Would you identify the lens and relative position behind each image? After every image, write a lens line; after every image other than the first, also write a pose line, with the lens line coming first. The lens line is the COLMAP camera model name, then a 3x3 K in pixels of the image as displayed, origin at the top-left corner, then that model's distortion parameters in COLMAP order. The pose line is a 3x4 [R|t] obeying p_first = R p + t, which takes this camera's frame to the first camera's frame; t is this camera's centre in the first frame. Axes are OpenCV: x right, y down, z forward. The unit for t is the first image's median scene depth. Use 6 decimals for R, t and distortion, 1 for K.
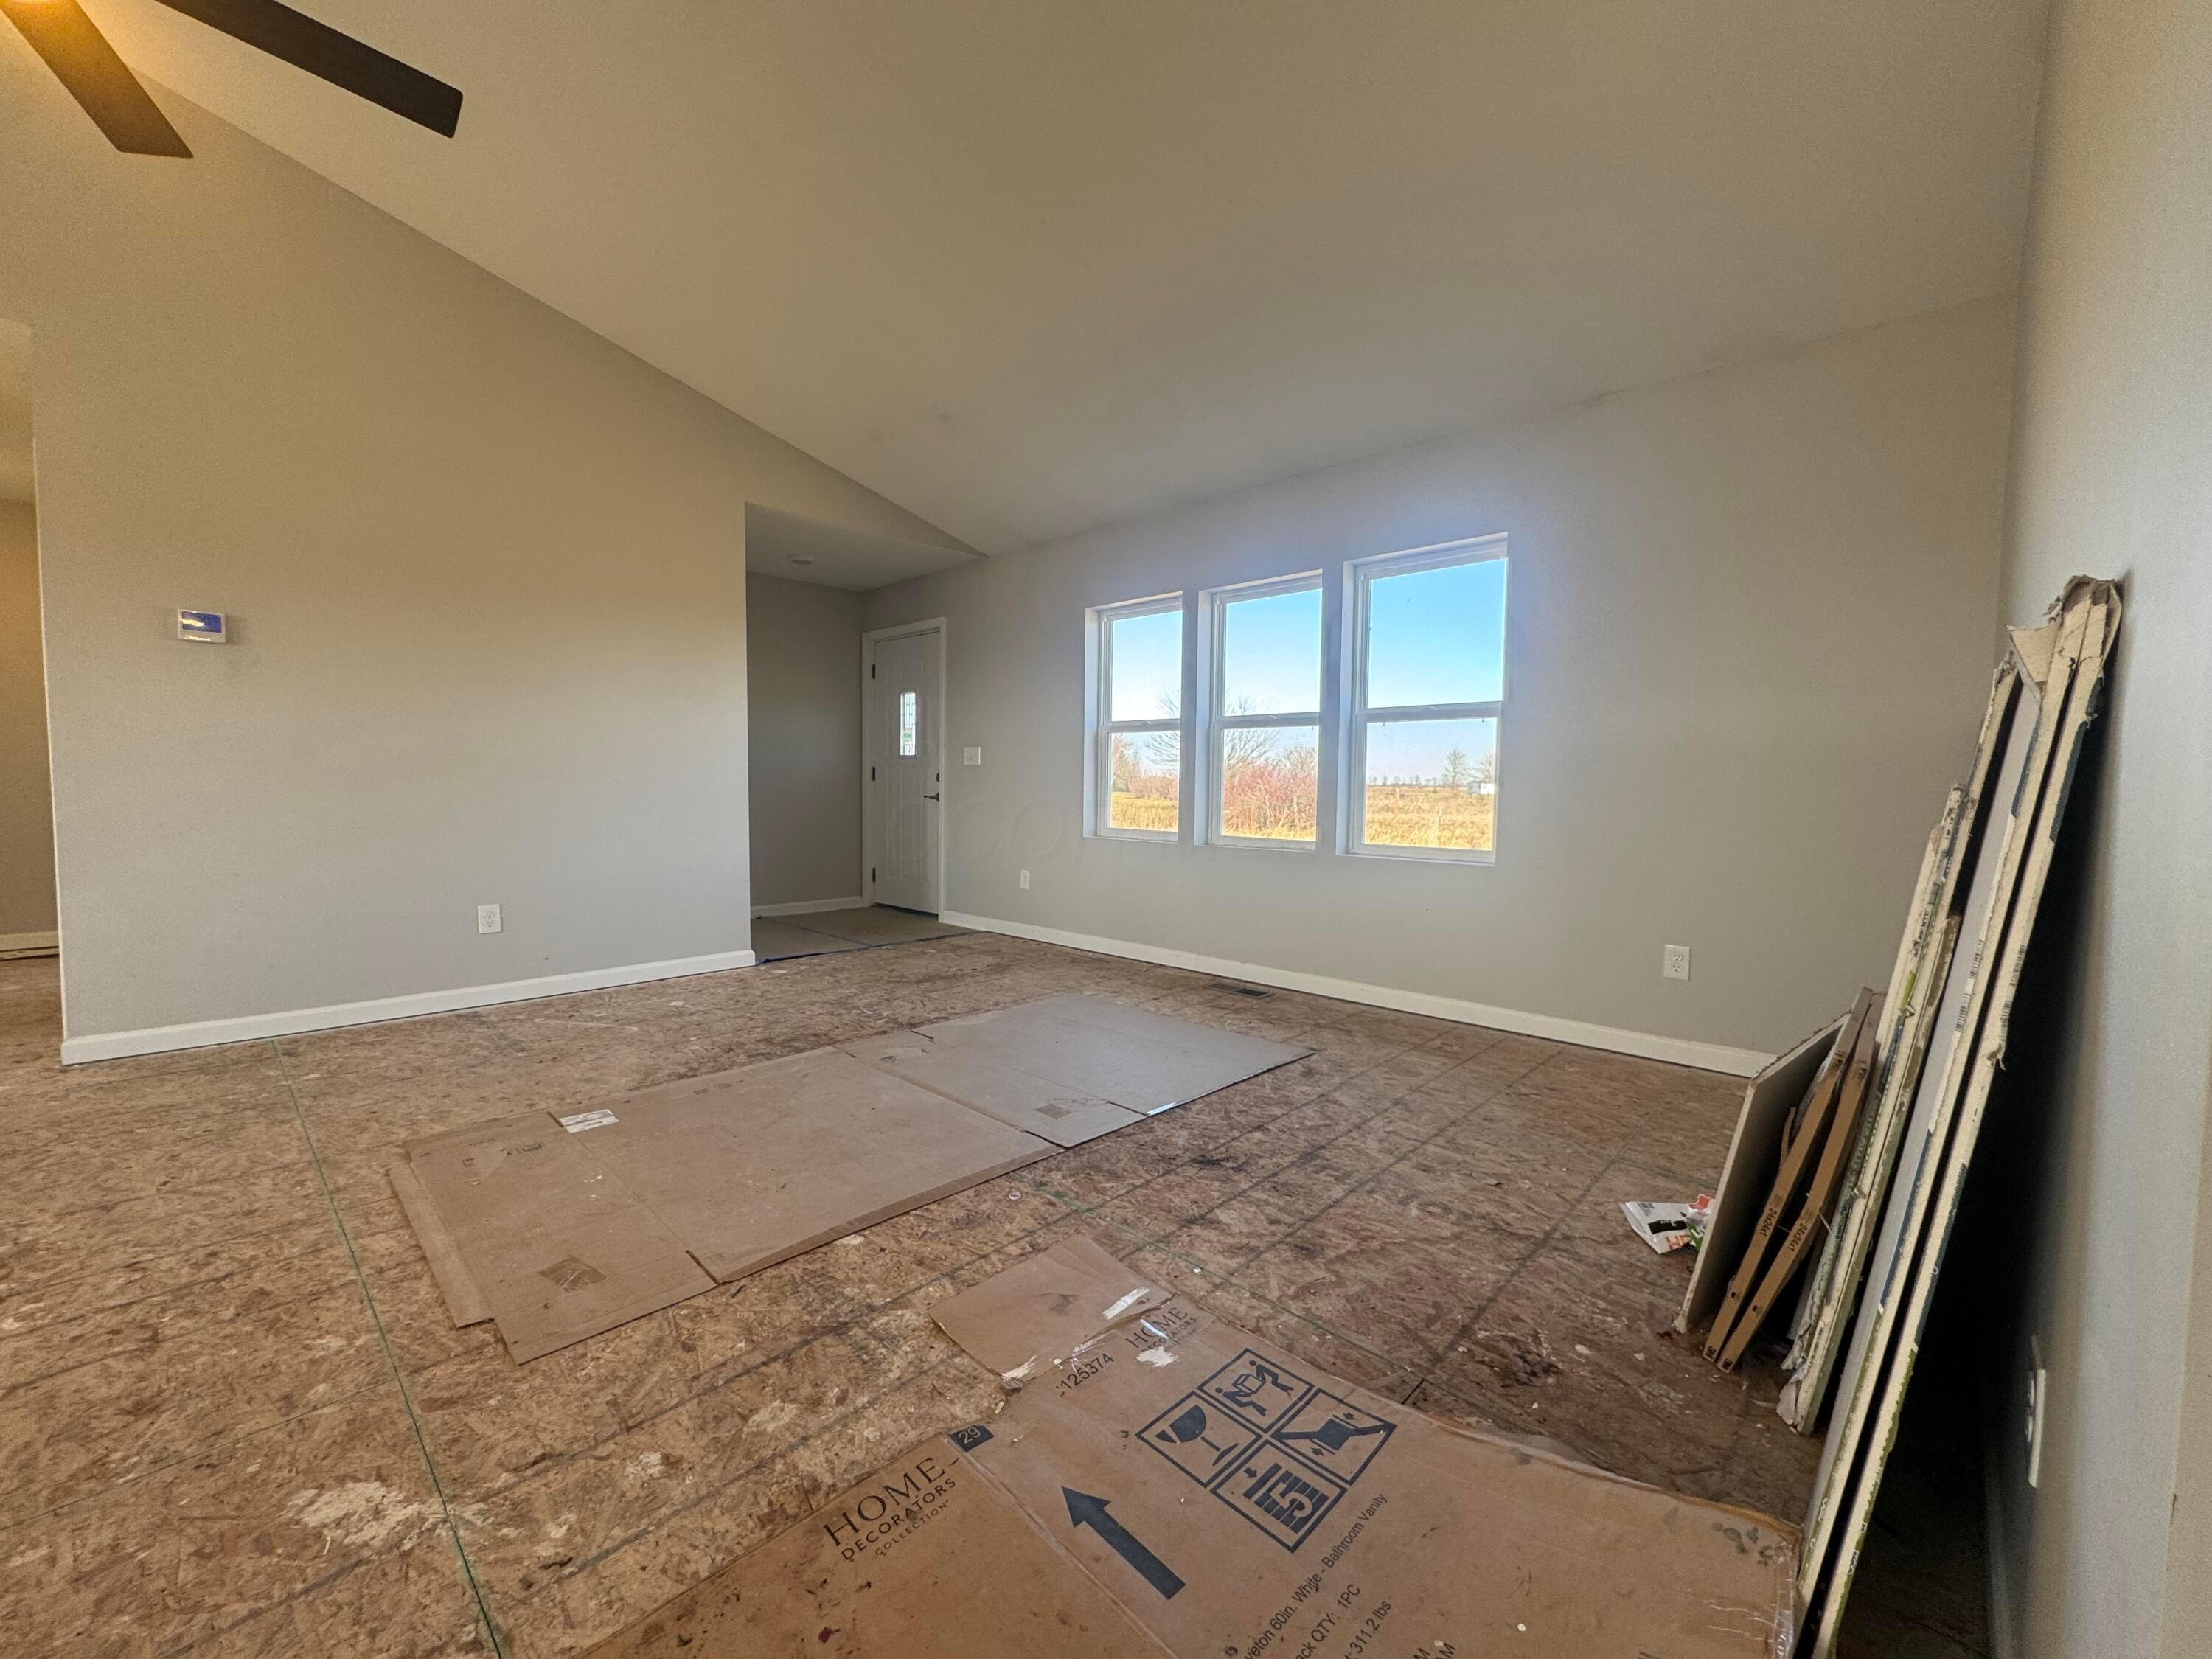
lens RADIAL K [[880.2, 0, 1107.8], [0, 880.2, 830.5], [0, 0, 1]] dist [-0.005844, 0.000661]
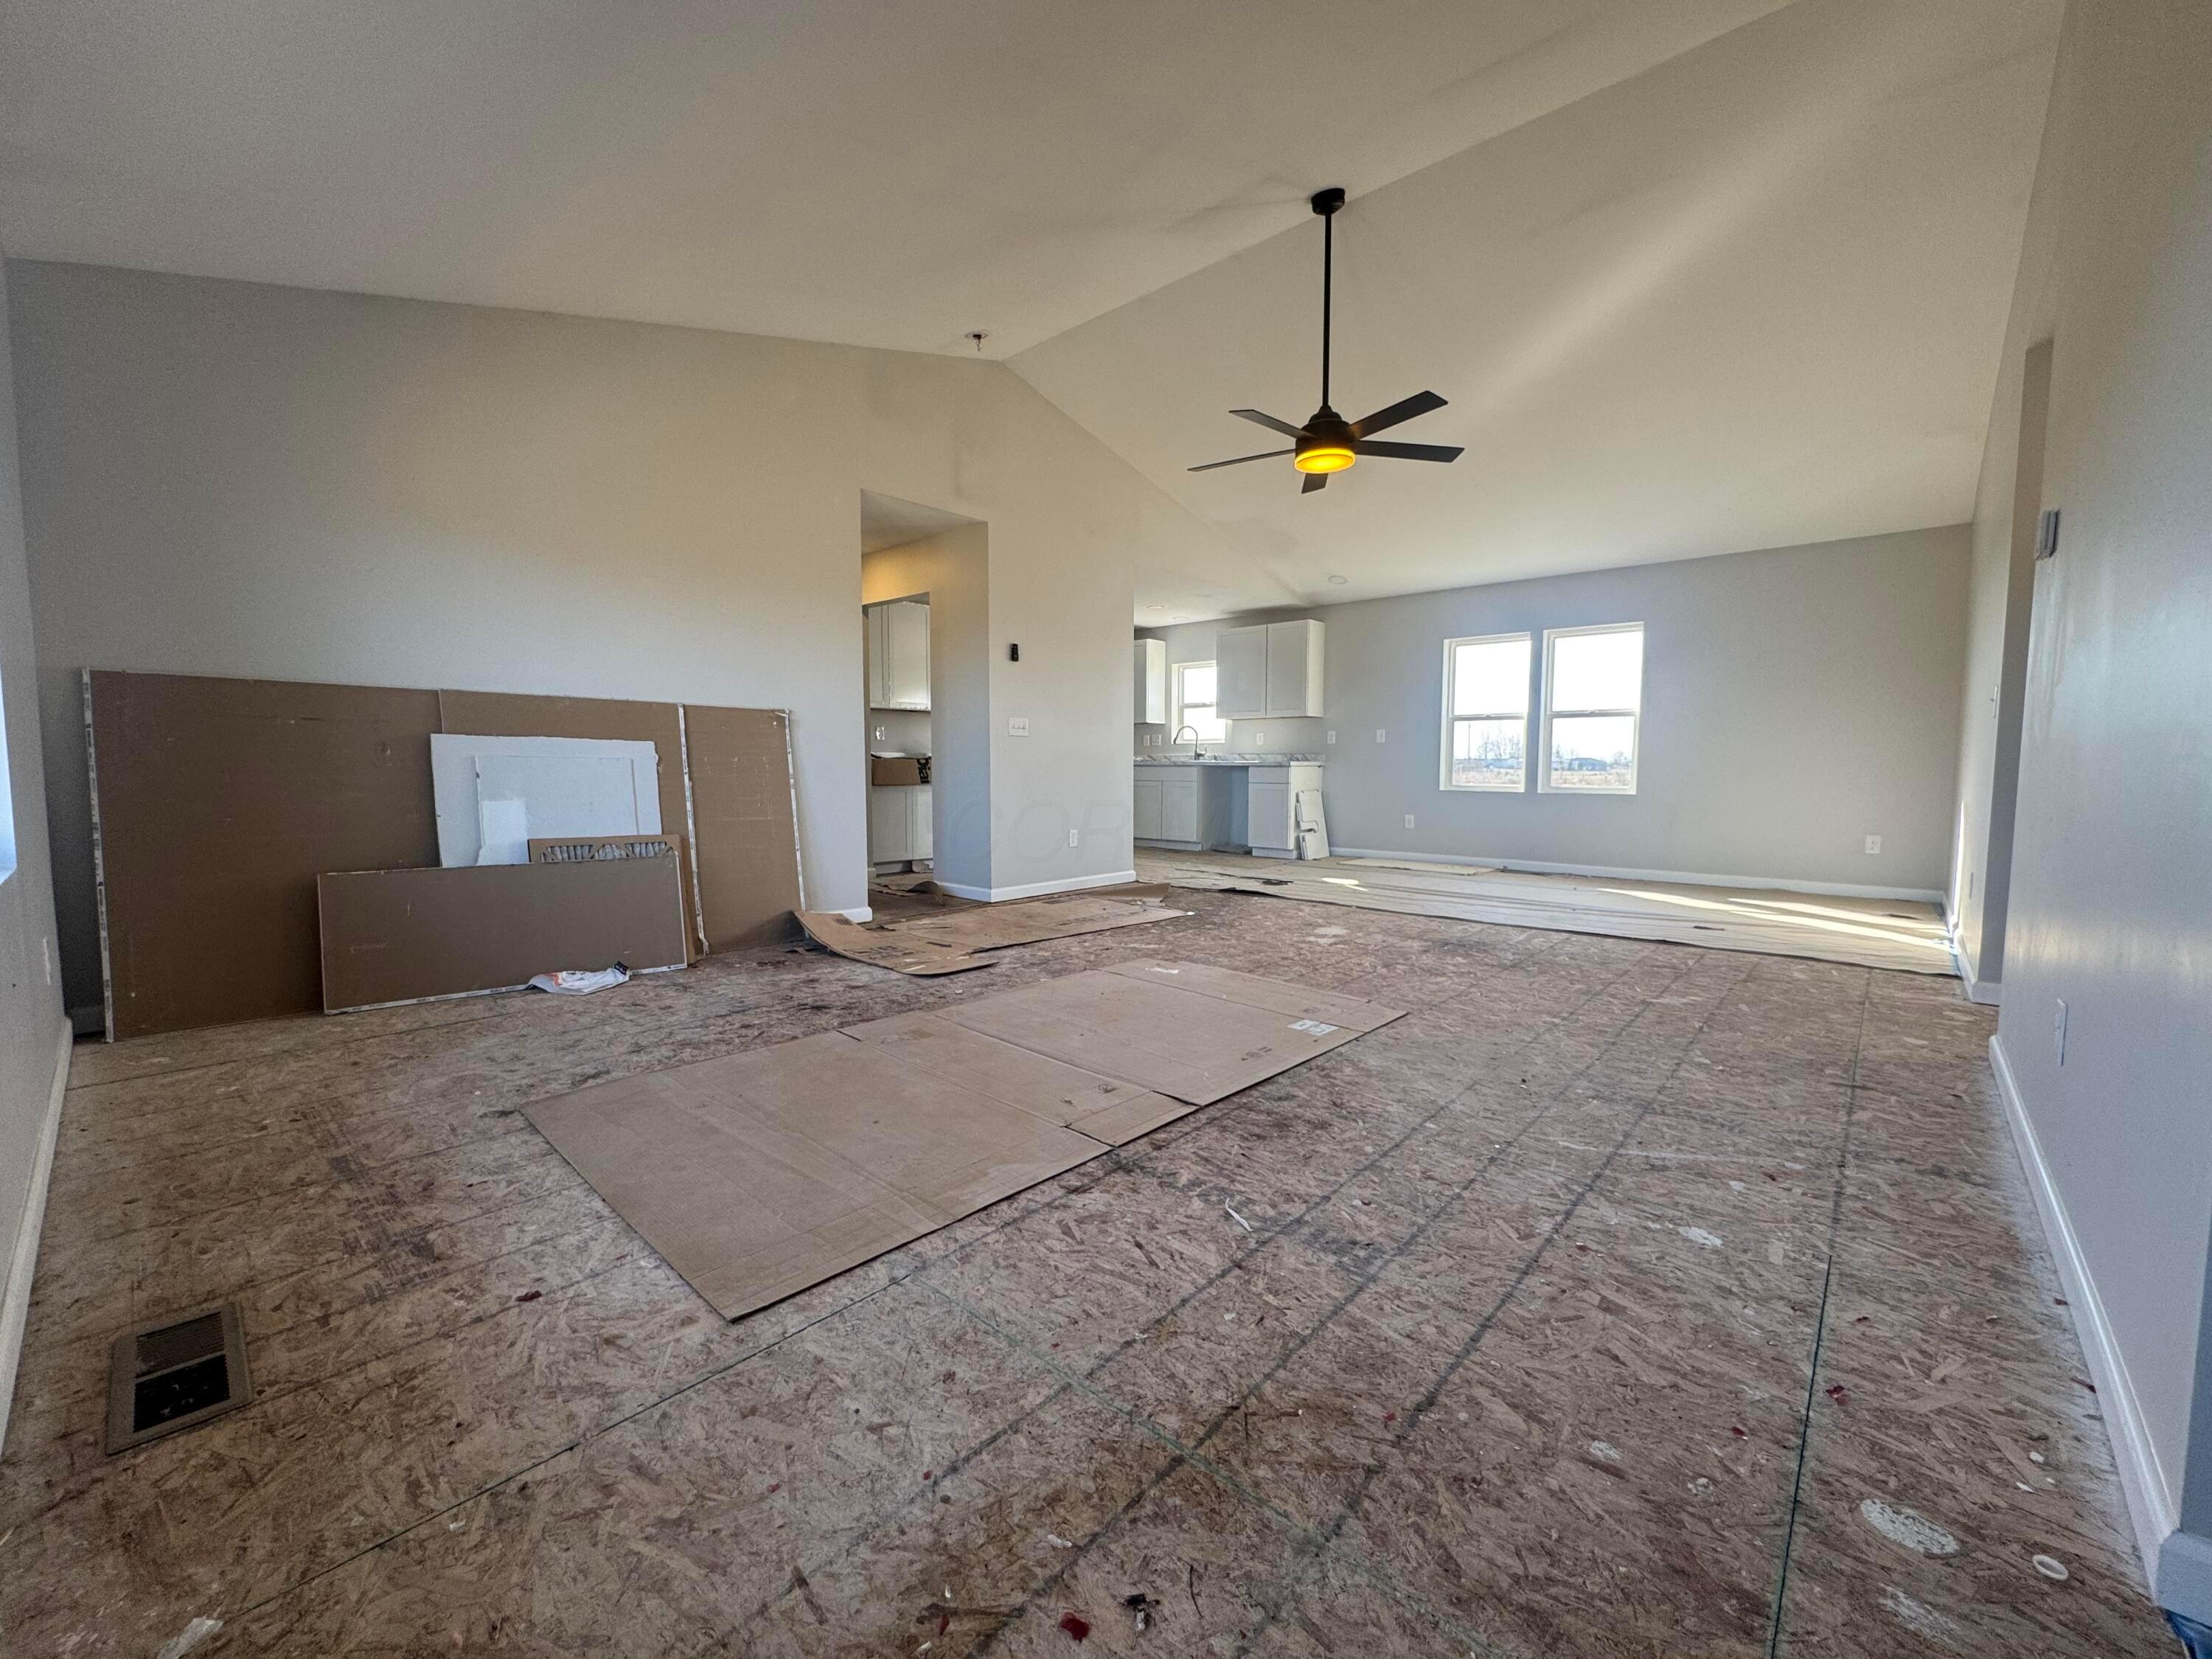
lens RADIAL K [[880.2, 0, 1107.1], [0, 880.2, 824.5], [0, 0, 1]] dist [-0.005844, 0.000661]
pose [[-0.999592, -0.013774, -0.025015, -0.397383], [-0.016707, 0.992500, 0.121099, -0.118638], [0.023159, 0.121467, -0.992325, 3.068409]]
